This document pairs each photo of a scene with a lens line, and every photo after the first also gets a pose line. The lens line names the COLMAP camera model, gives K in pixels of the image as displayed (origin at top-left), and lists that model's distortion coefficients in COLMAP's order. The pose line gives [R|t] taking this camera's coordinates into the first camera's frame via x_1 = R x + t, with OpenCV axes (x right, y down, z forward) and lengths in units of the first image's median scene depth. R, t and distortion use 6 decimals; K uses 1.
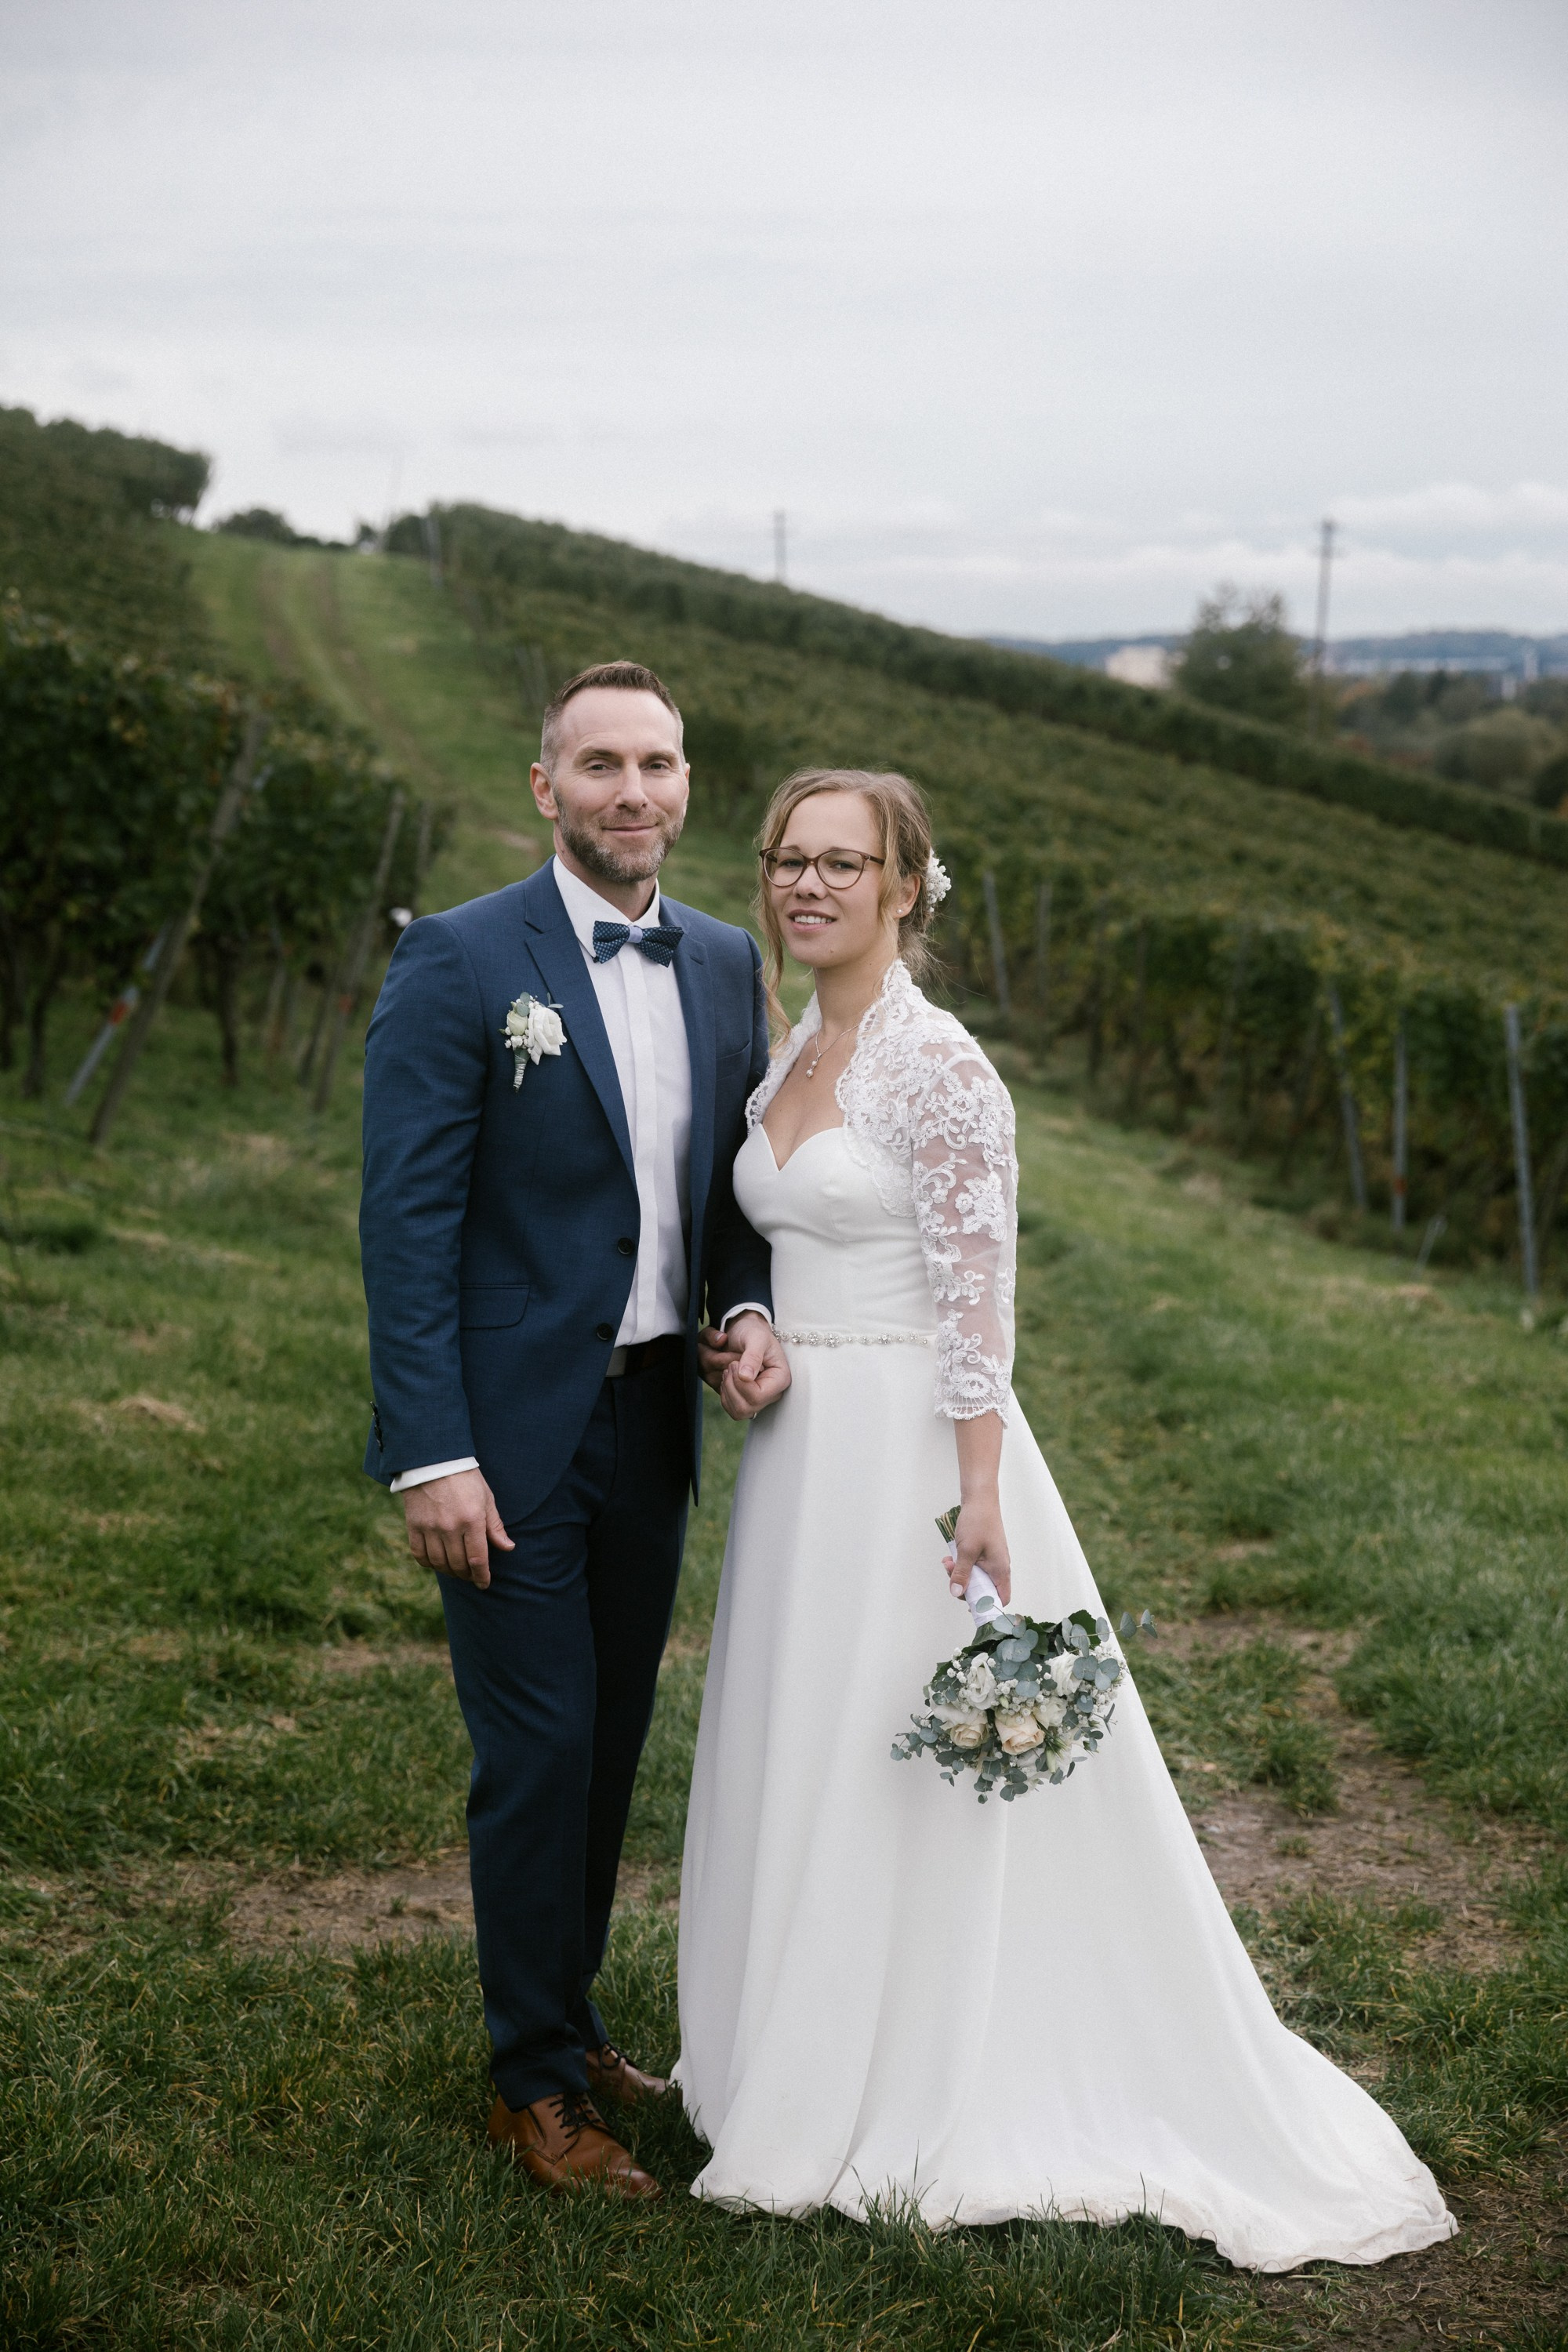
lens RADIAL K [[4029.0, 0, 779.7], [0, 4029.0, 1175.4], [0, 0, 1]] dist [0.213803, 0.000000]
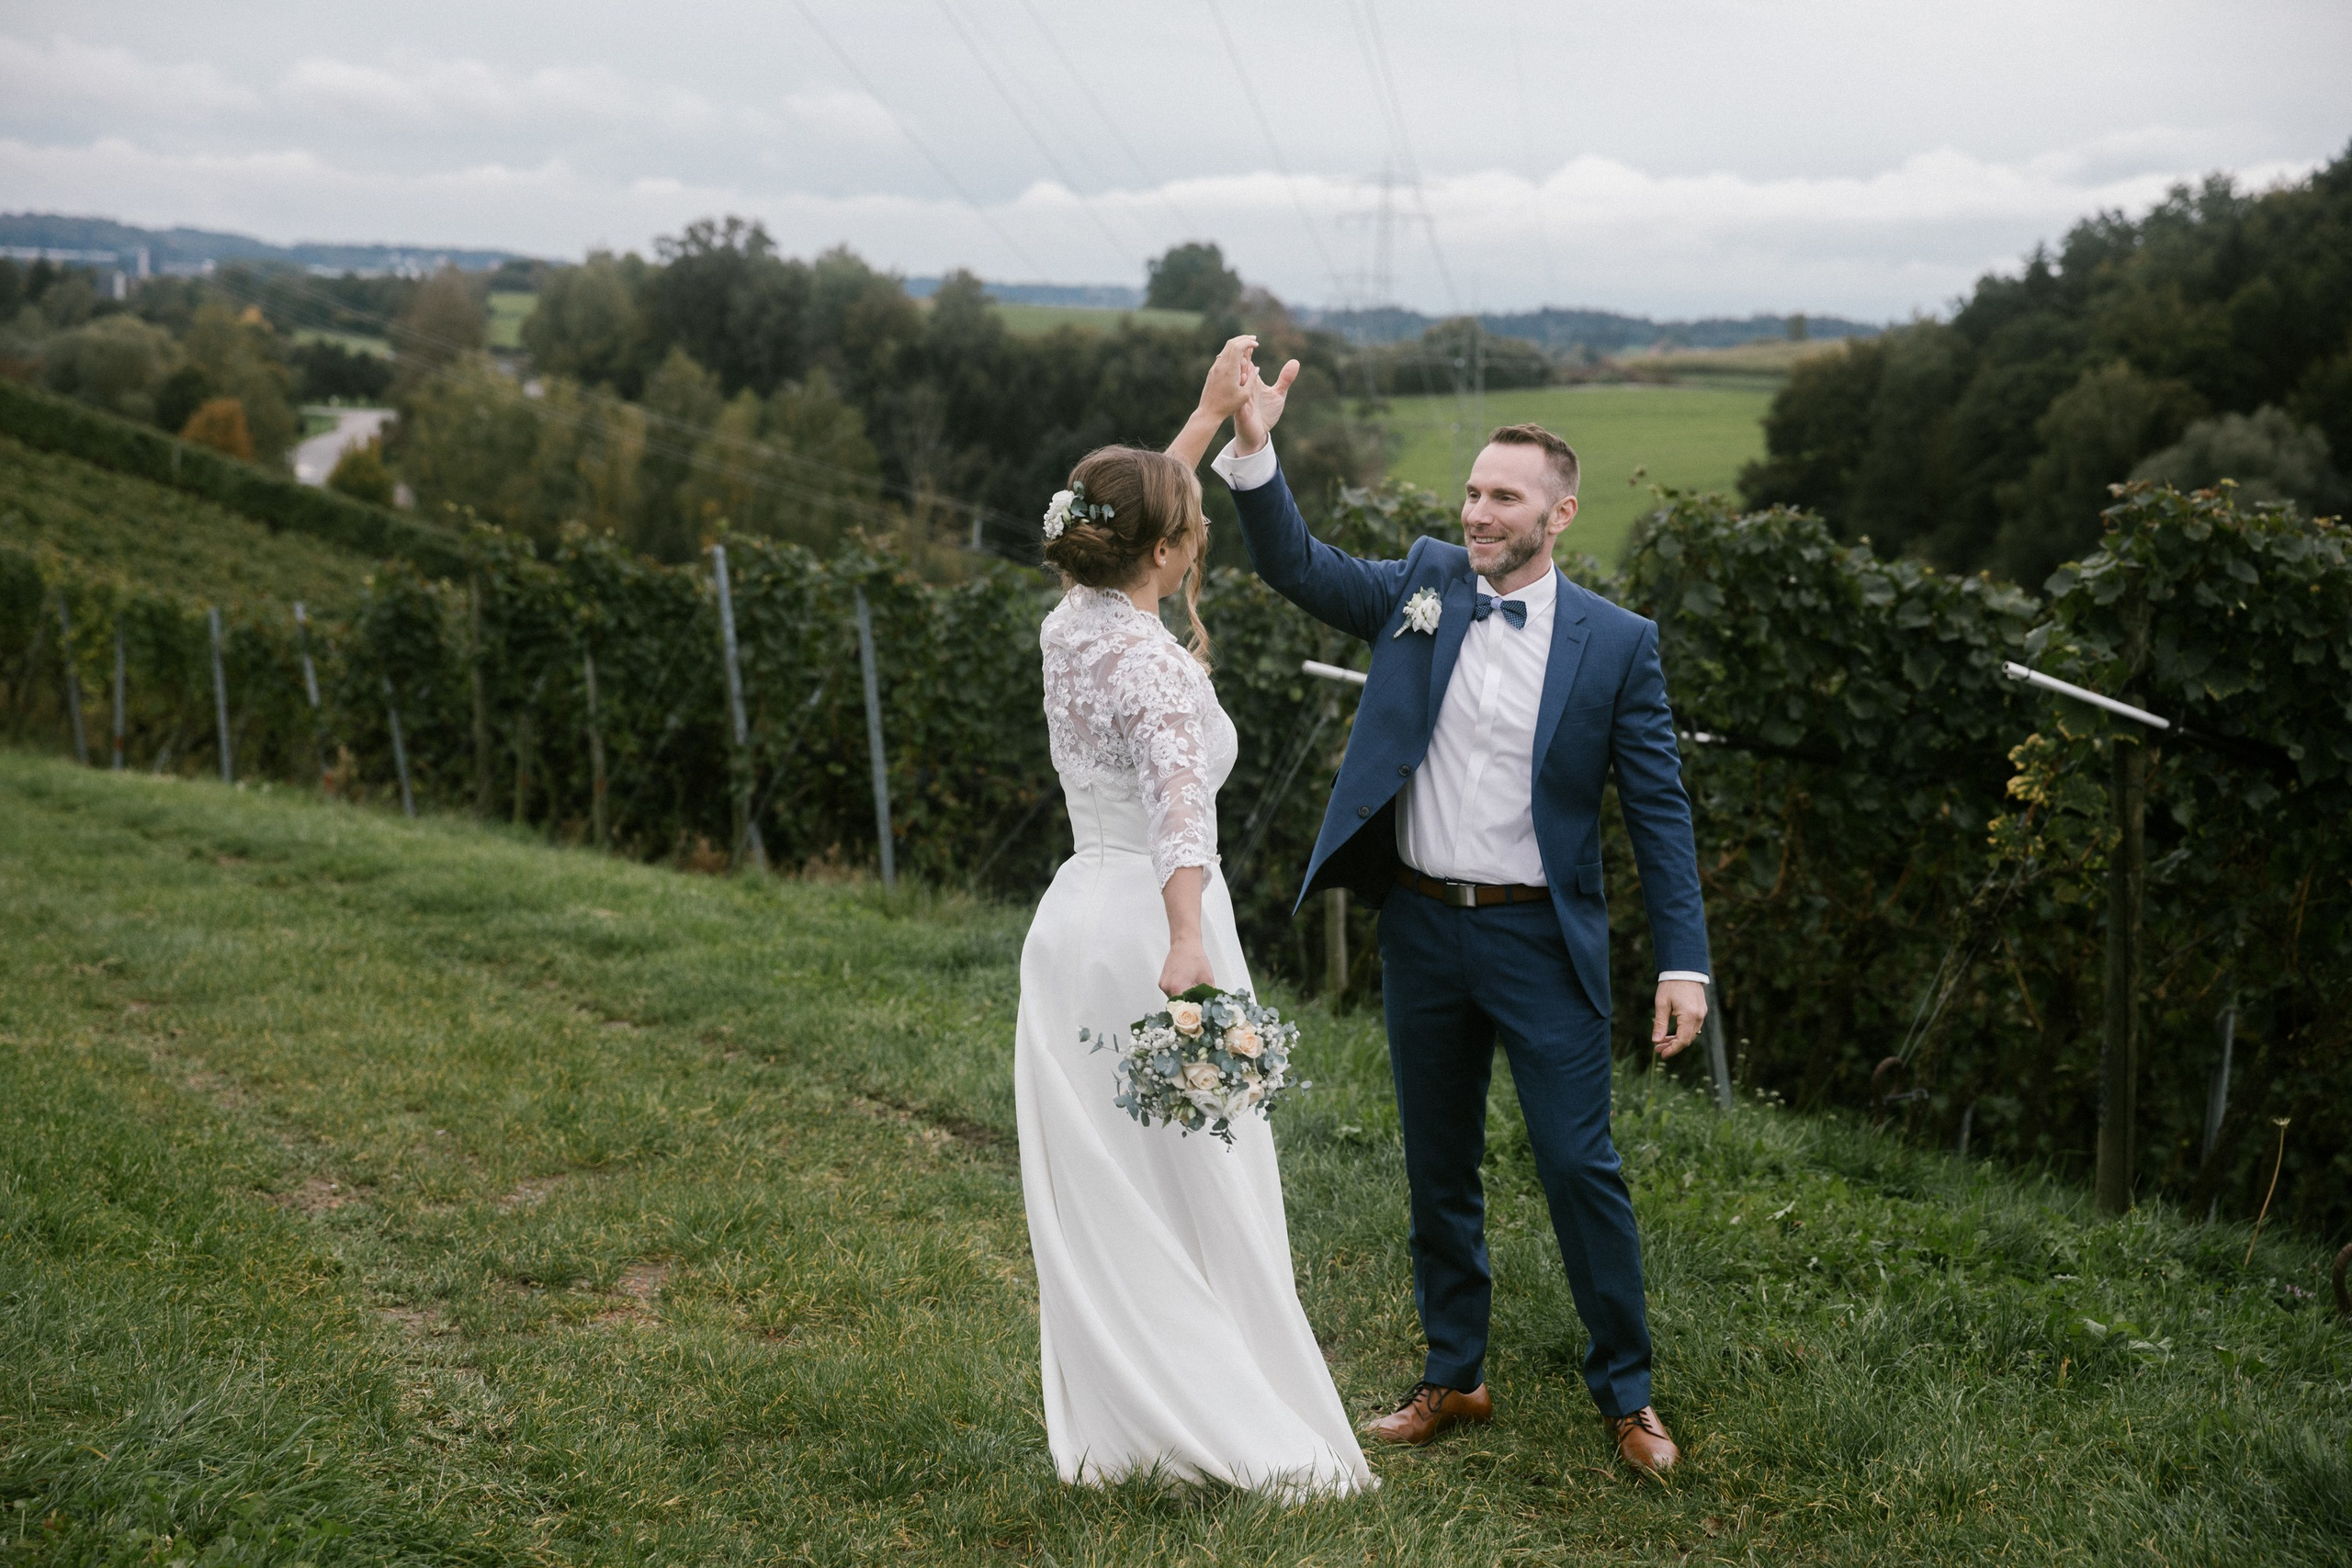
lens RADIAL K [[4412.8, 0, 1195.5], [0, 4412.8, 804.8], [0, 0, 1]] dist [0.217699, 0.000000]
pose [[0.915775, 0.000332, 0.401692, -0.201220], [0.001541, 0.999989, -0.004340, 0.051673], [-0.401689, 0.004593, 0.915765, -0.878426]]
